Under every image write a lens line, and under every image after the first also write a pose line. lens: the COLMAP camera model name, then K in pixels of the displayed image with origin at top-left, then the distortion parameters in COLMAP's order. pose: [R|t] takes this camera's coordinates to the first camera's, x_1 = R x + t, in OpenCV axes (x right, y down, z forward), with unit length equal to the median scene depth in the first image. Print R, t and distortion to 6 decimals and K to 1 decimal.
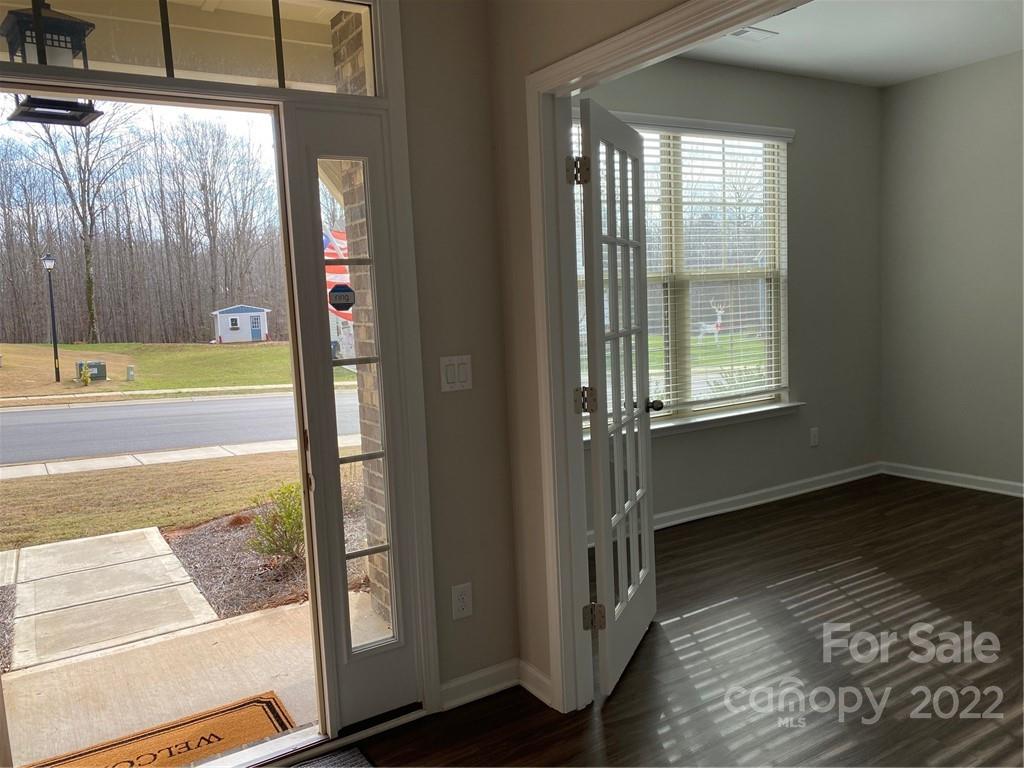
lens RADIAL K [[789.4, 0, 508.7], [0, 789.4, 387.7], [0, 0, 1]] dist [0.026467, -0.019693]
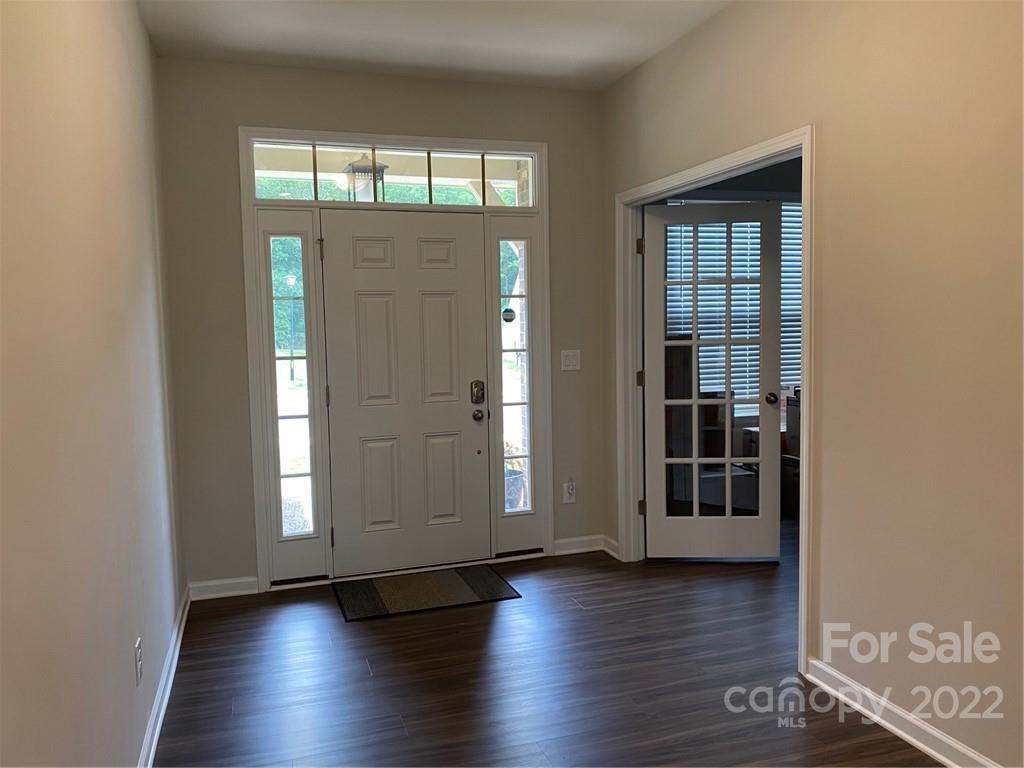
lens RADIAL K [[789.4, 0, 510.9], [0, 789.4, 378.8], [0, 0, 1]] dist [0.026467, -0.019693]
pose [[0.970332, 0.042758, -0.237965, 0.219281], [-0.050271, 0.998408, -0.025591, 0.073169], [0.236492, 0.036794, 0.970937, -0.716569]]
